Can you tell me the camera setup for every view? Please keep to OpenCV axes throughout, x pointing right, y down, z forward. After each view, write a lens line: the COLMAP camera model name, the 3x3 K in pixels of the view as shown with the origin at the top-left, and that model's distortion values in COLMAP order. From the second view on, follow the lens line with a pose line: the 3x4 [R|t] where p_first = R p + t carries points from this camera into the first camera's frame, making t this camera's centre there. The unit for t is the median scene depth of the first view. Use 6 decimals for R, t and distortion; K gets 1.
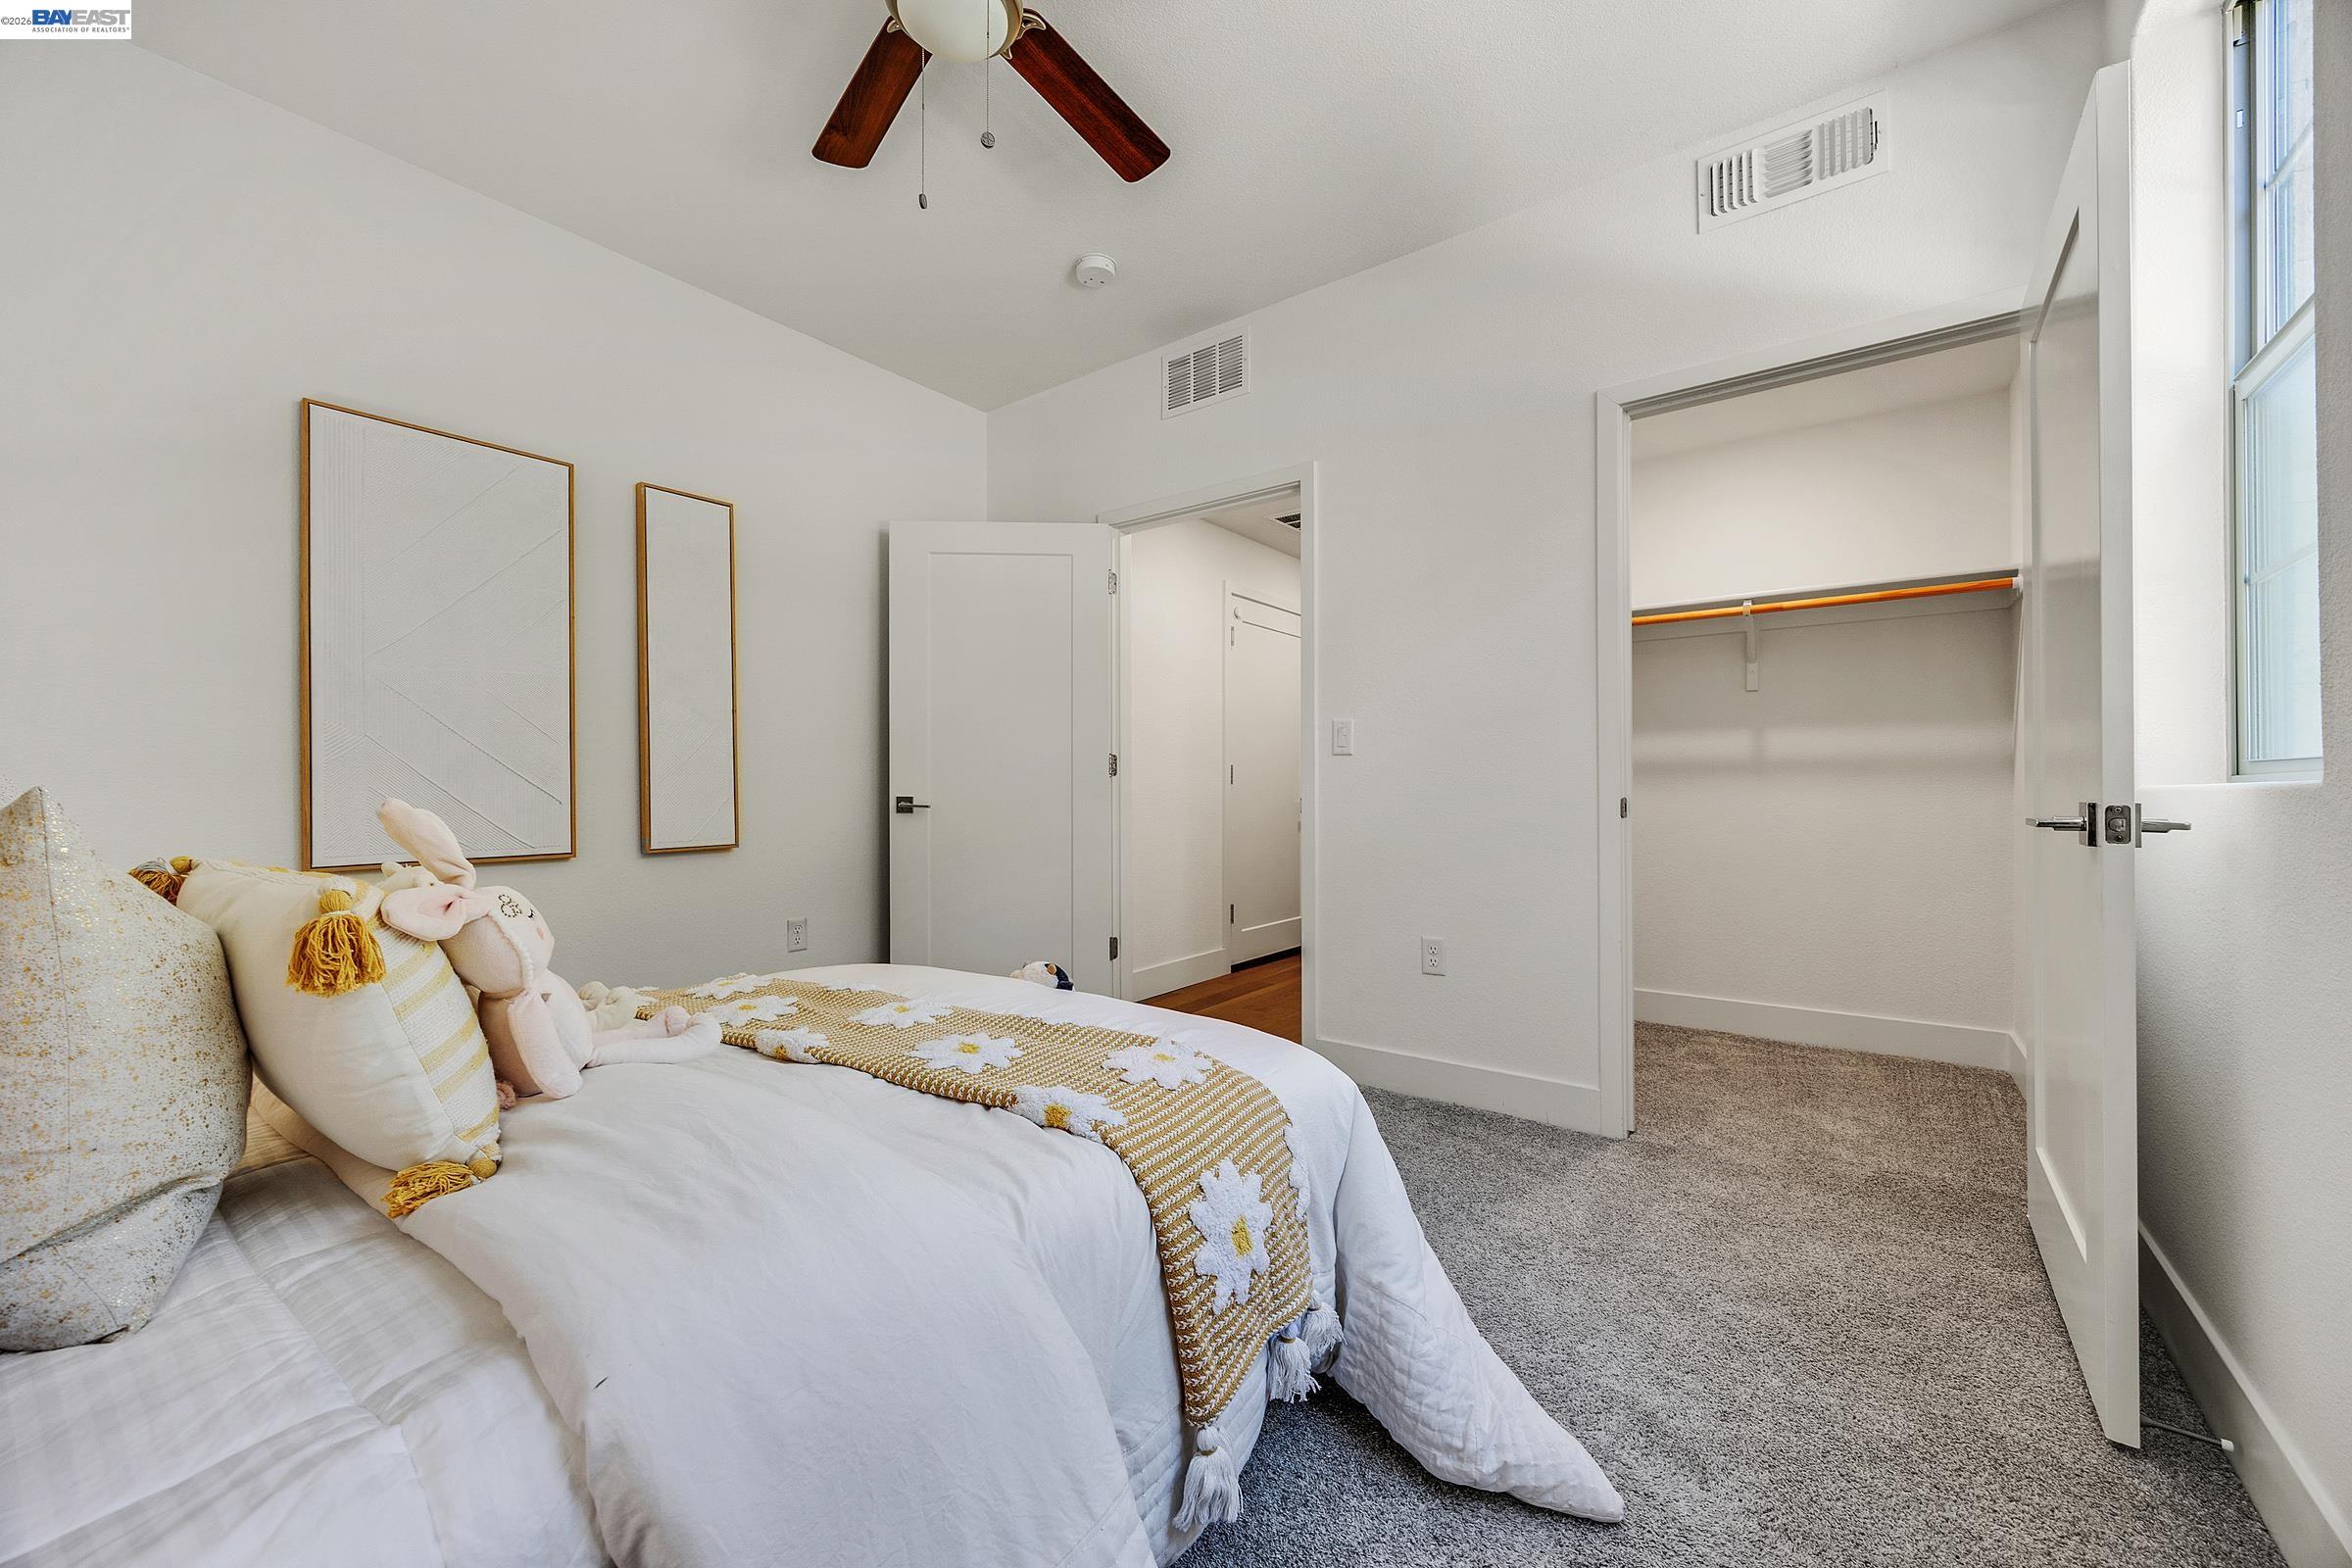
lens RADIAL K [[896.9, 0, 1160.9], [0, 896.9, 789.0], [0, 0, 1]] dist [-0.002300, 0.000014]
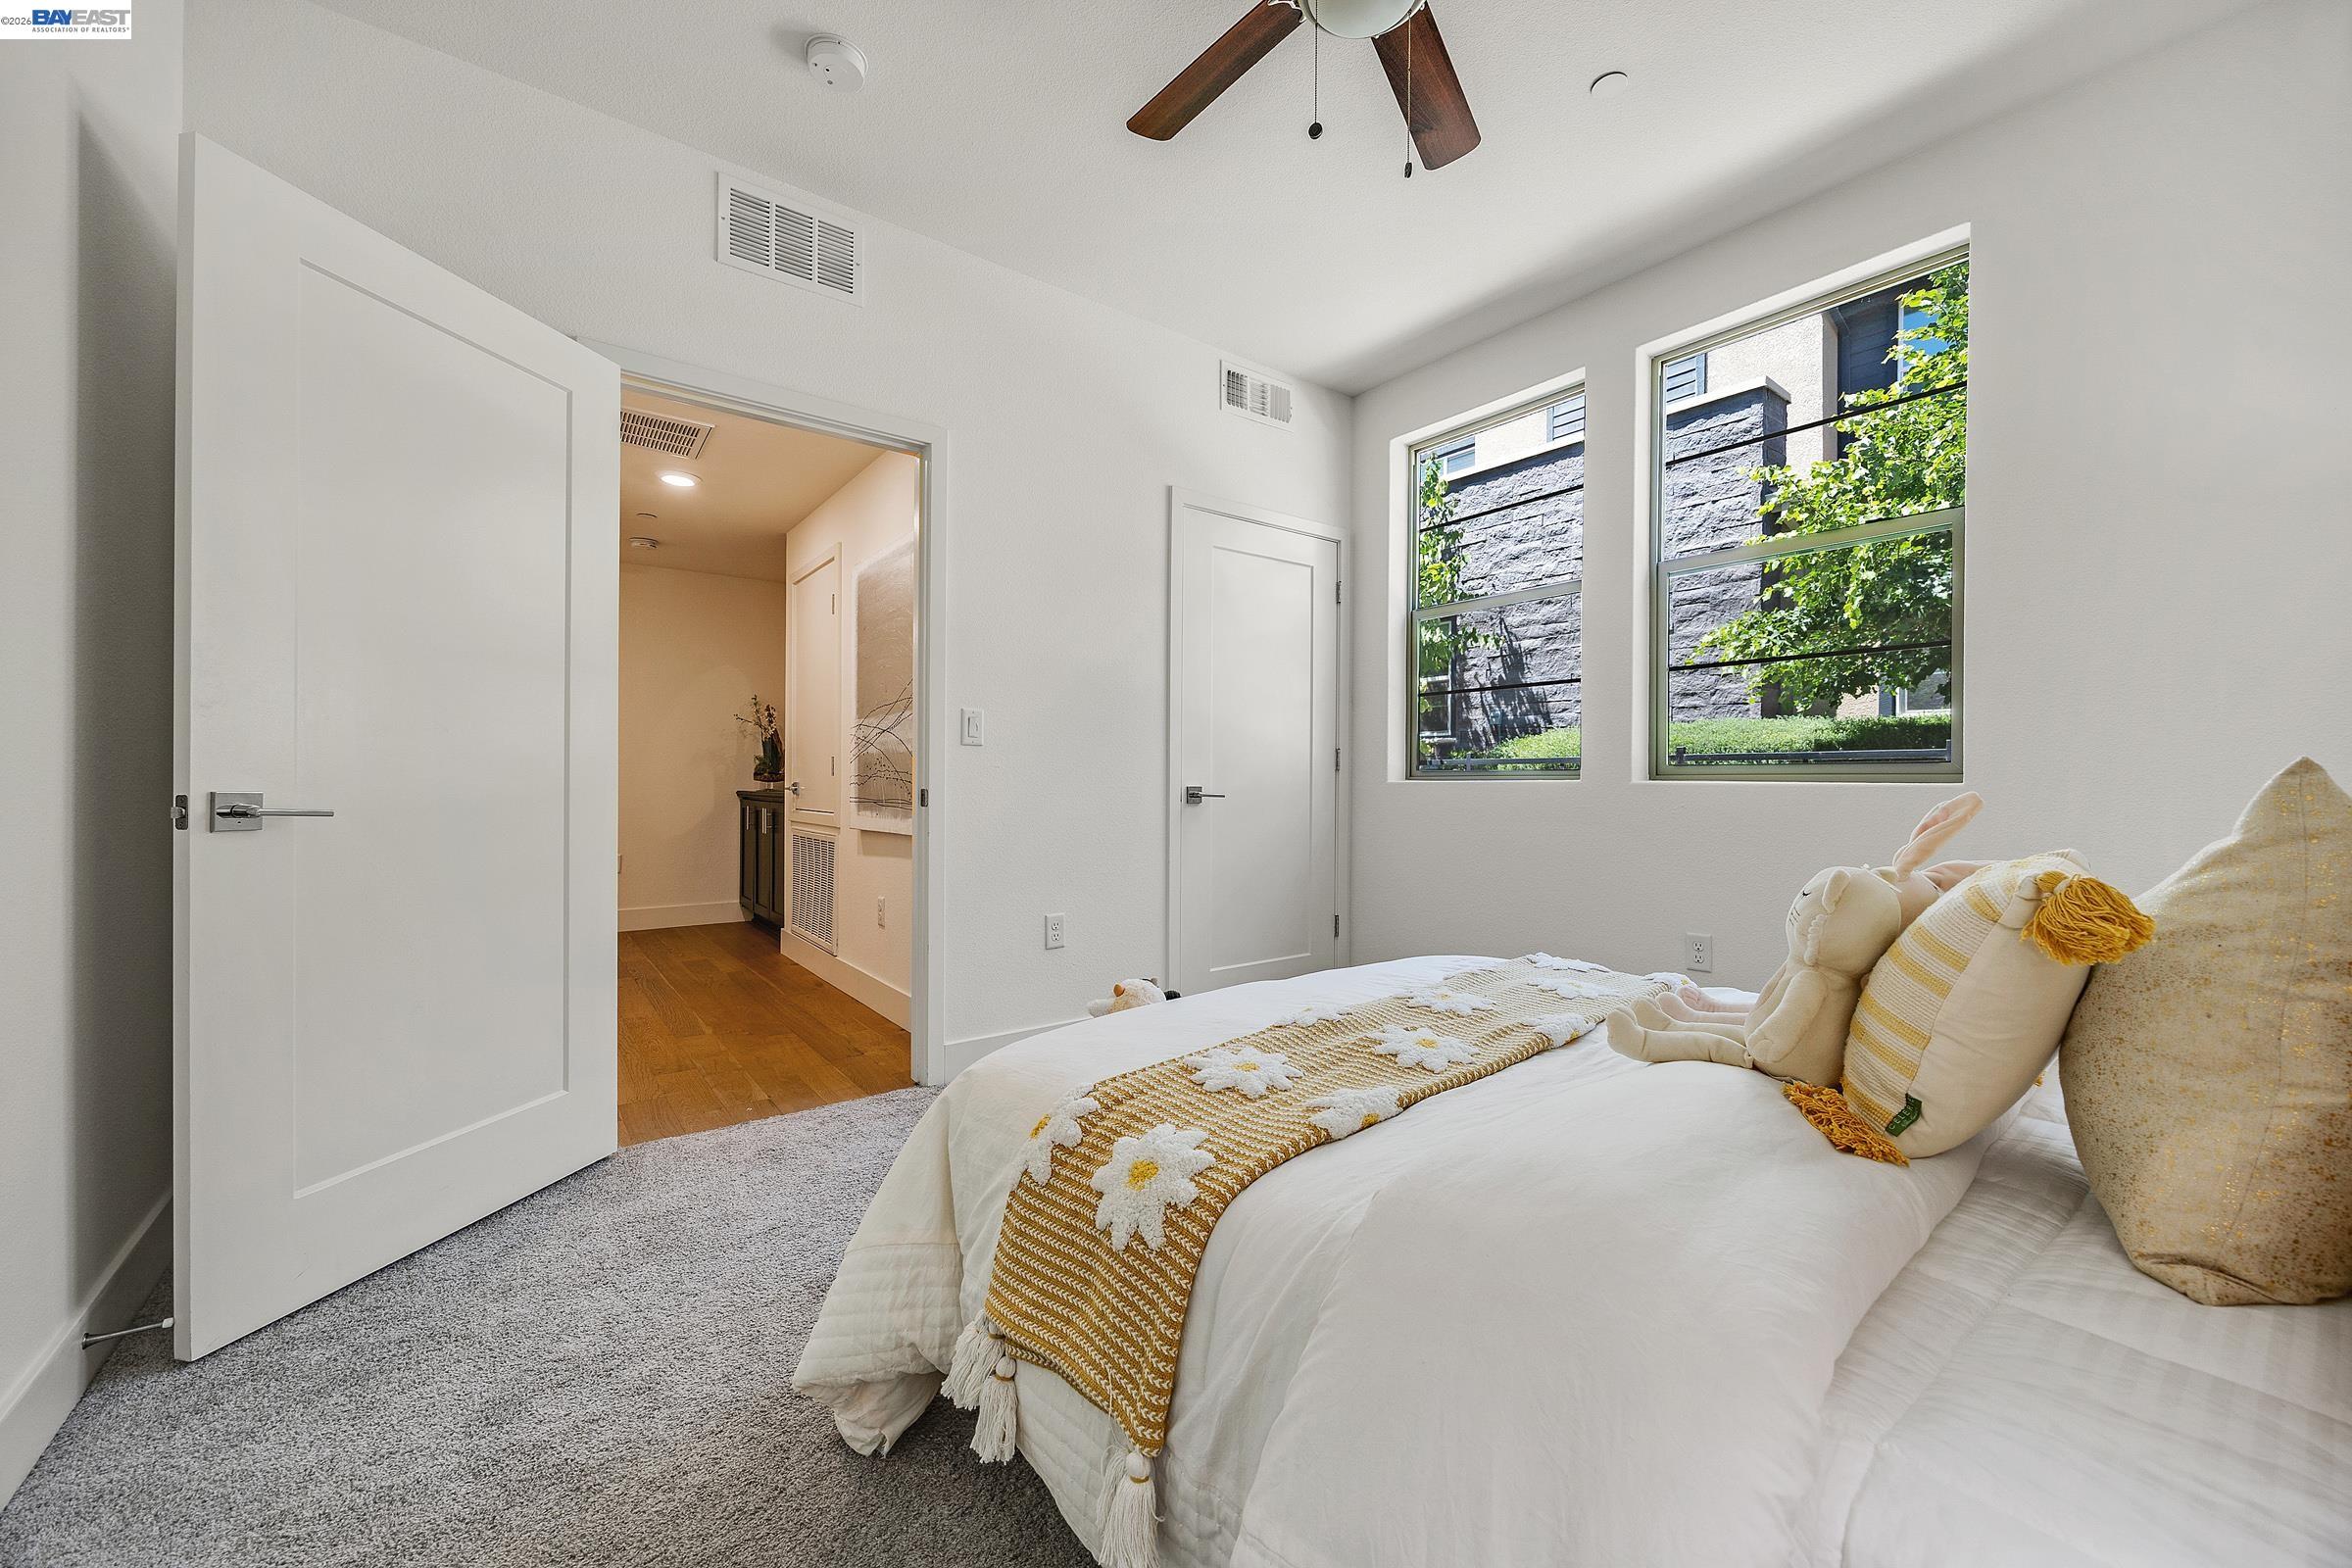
lens RADIAL K [[896.9, 0, 1161.3], [0, 896.9, 784.9], [0, 0, 1]] dist [-0.002300, 0.000014]
pose [[0.275890, -0.000072, 0.961189, -0.624130], [-0.004907, 0.999987, 0.001483, 0.002718], [-0.961177, -0.005126, 0.275886, 0.490633]]
